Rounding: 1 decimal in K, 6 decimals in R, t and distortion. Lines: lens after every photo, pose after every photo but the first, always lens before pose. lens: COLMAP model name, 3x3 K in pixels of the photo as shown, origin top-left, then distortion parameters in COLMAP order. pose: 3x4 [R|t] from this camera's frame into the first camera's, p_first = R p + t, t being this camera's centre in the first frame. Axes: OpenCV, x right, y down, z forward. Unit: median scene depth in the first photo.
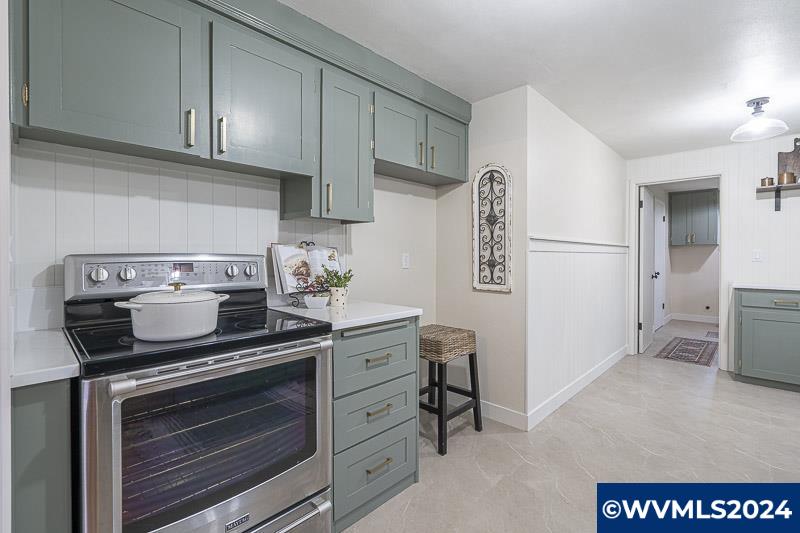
lens RADIAL K [[367.2, 0, 400.8], [0, 367.2, 263.3], [0, 0, 1]] dist [-0.000968, -0.000527]
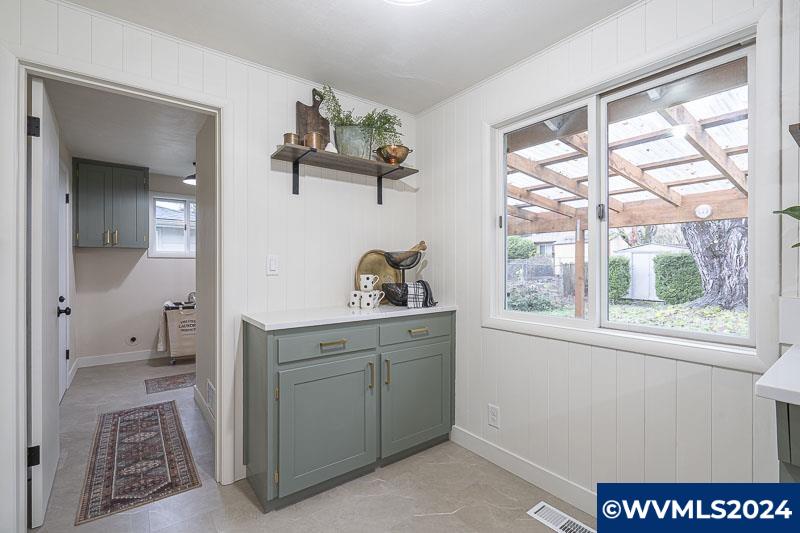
lens RADIAL K [[367.2, 0, 400.8], [0, 367.2, 263.3], [0, 0, 1]] dist [-0.000968, -0.000527]
pose [[0.164190, 0.005832, 0.986412, 0.337646], [0.016783, 0.999821, -0.008705, -0.012237], [-0.986286, 0.017985, 0.164062, 0.556008]]
